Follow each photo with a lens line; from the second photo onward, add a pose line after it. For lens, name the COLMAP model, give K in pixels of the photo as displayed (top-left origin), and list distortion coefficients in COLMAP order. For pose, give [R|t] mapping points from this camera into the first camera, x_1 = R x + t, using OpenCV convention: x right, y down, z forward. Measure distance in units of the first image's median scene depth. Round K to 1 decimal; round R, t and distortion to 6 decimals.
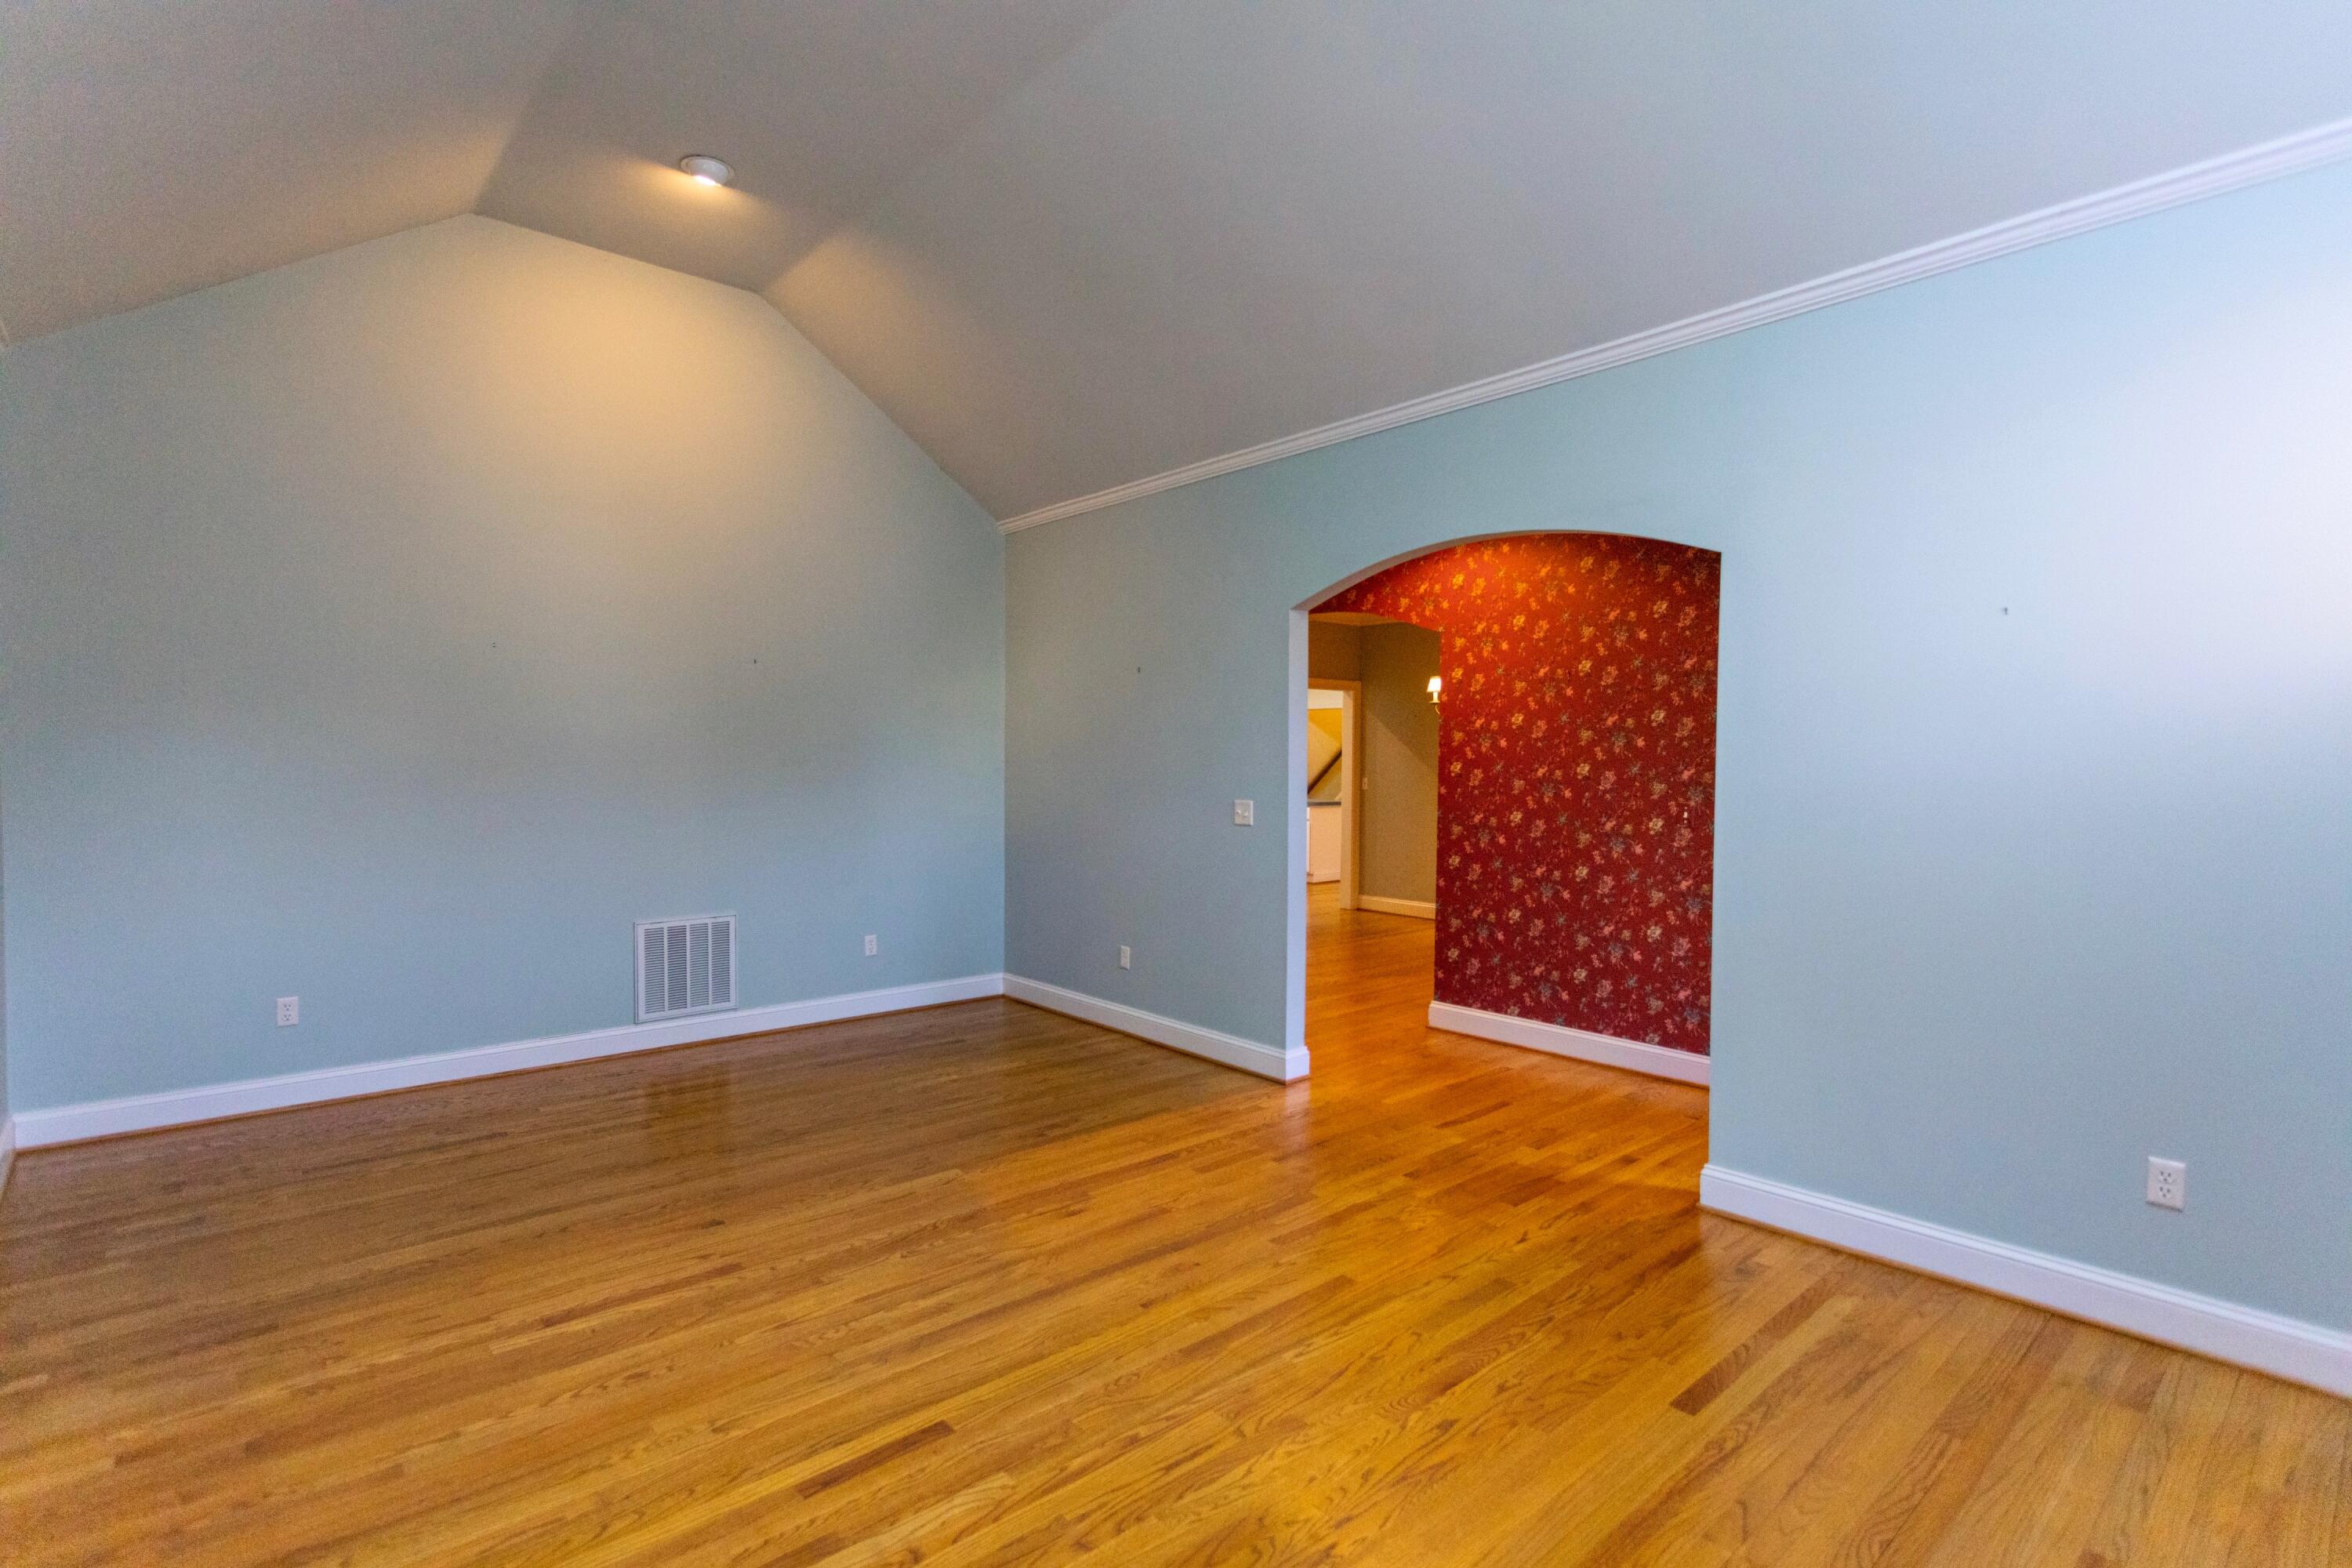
lens RADIAL K [[1119.7, 0, 1188.0], [0, 1119.7, 762.2], [0, 0, 1]] dist [0.003997, -0.000605]
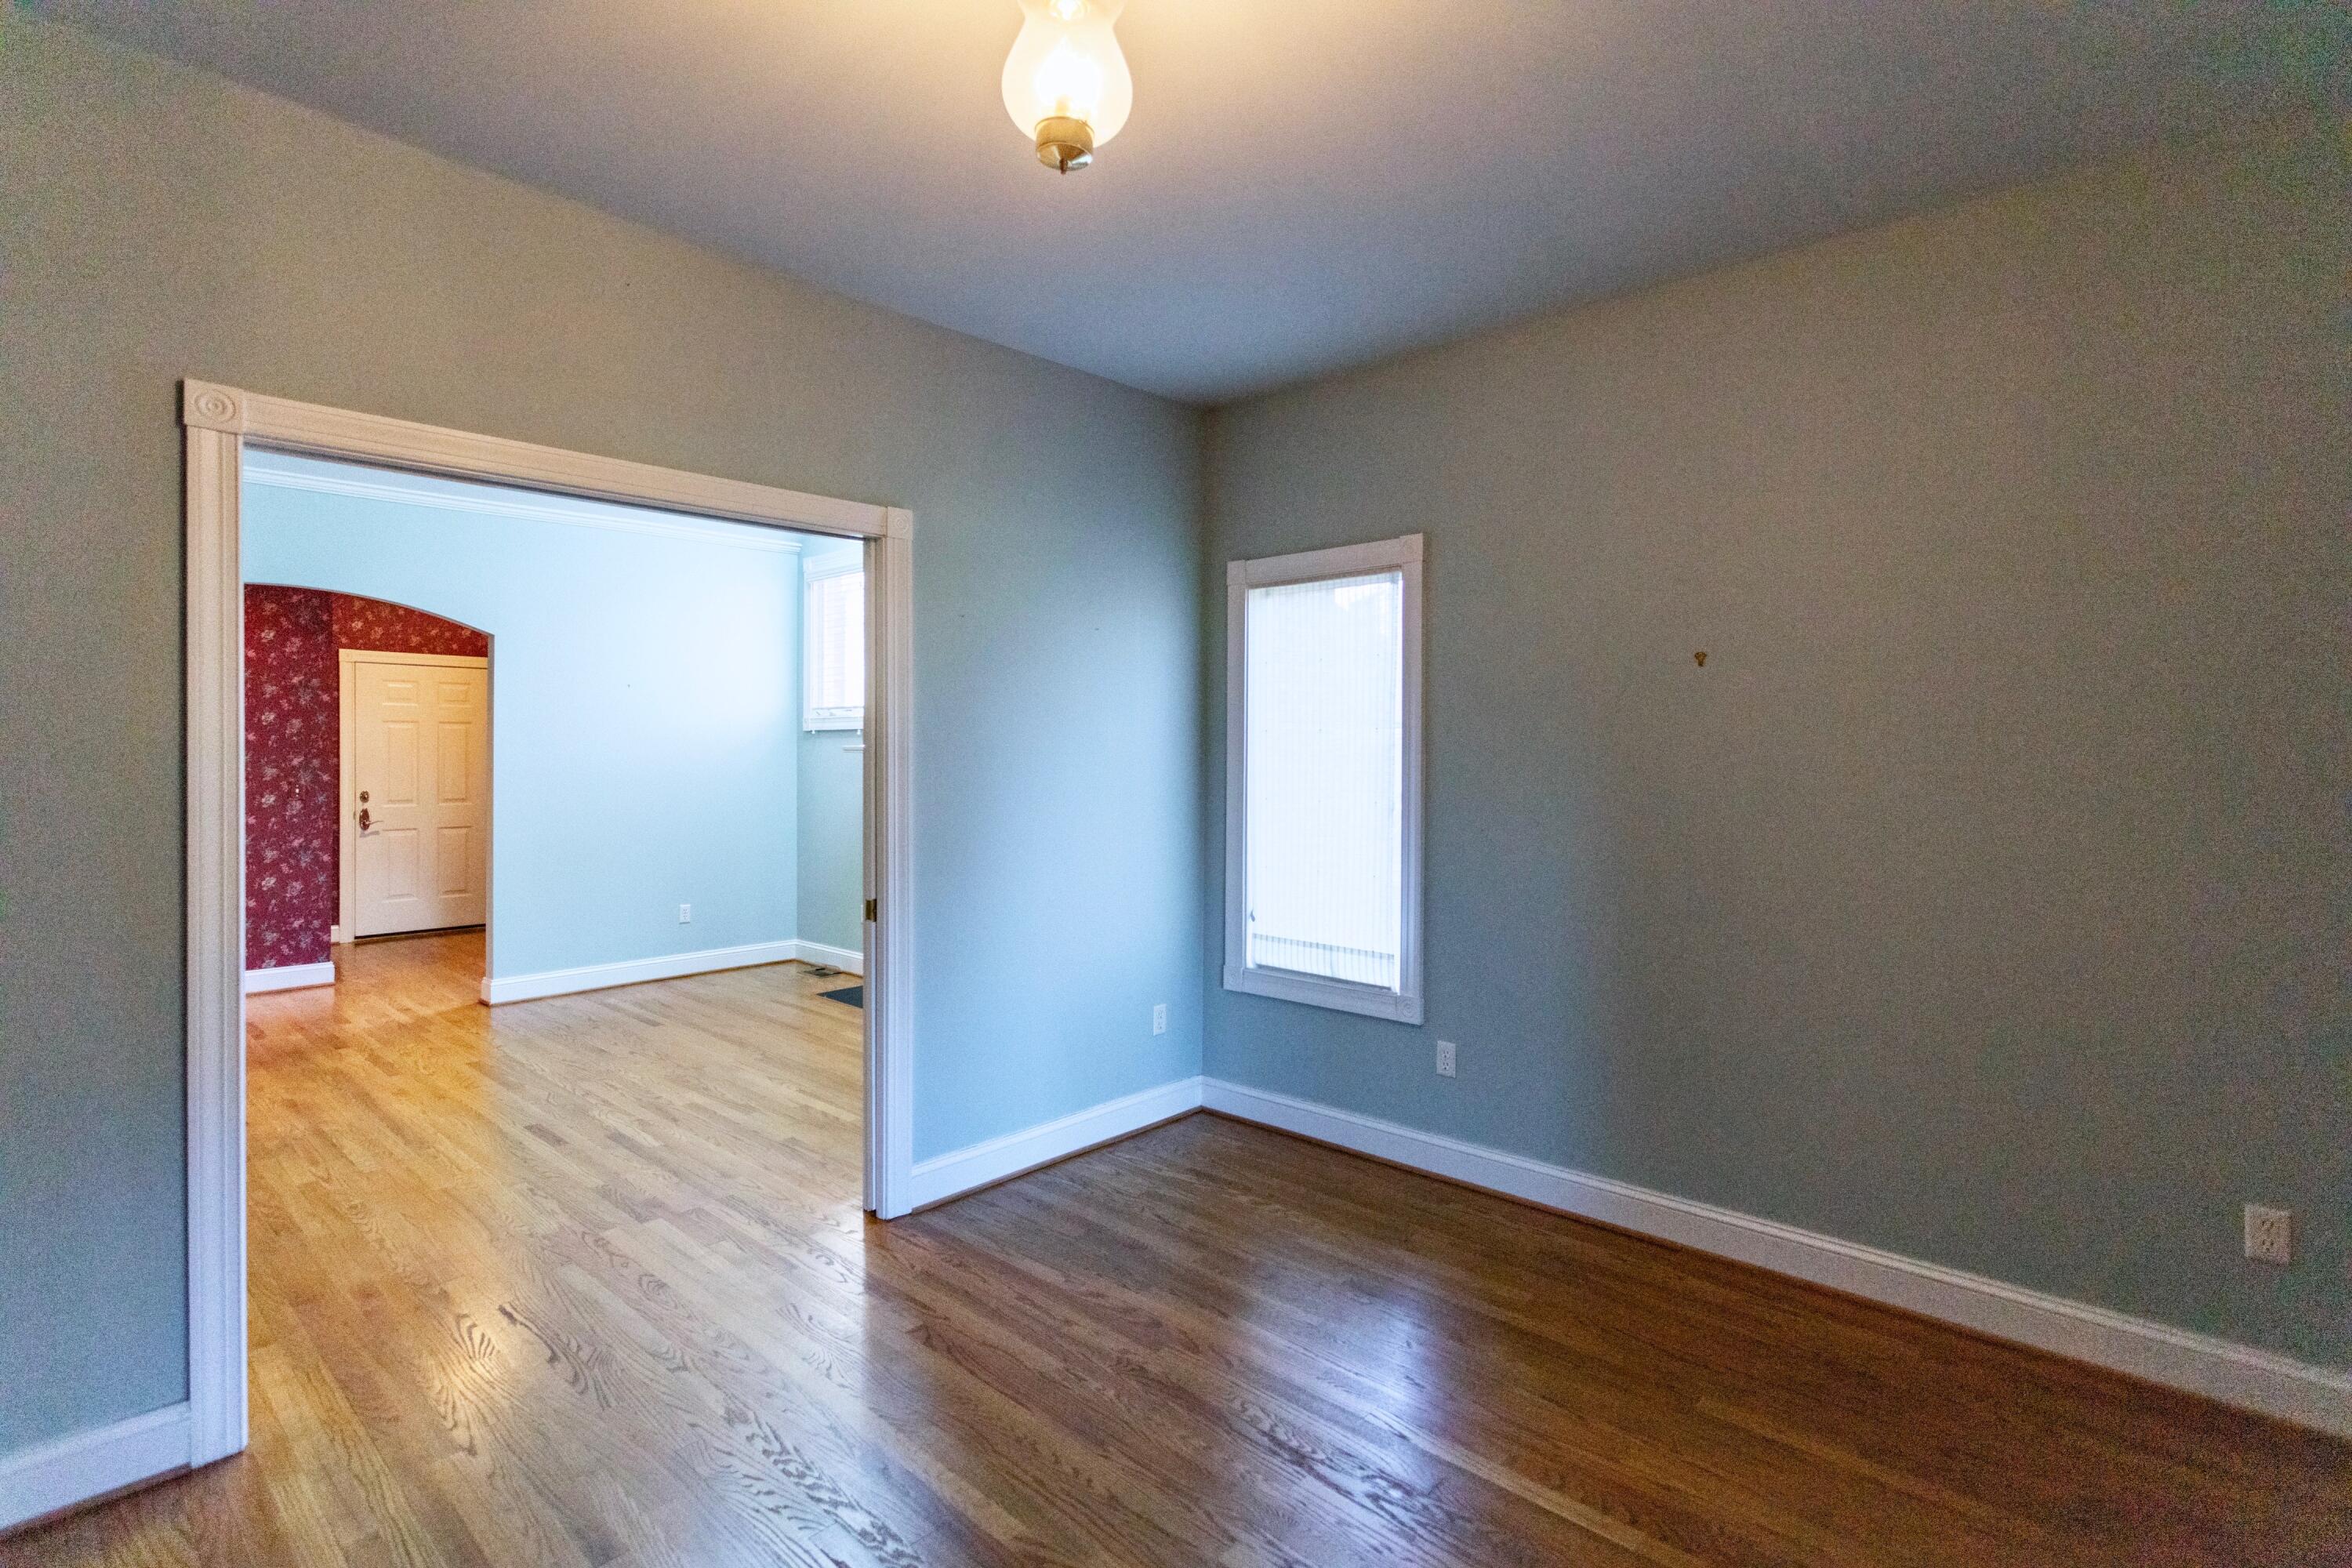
lens RADIAL K [[1127.0, 0, 1173.4], [0, 1127.0, 762.7], [0, 0, 1]] dist [0.001308, -0.000030]
pose [[-0.084696, -0.021172, 0.996182, -1.310920], [0.000343, 0.999774, 0.021277, -0.020623], [-0.996407, 0.002144, -0.084670, 0.073114]]
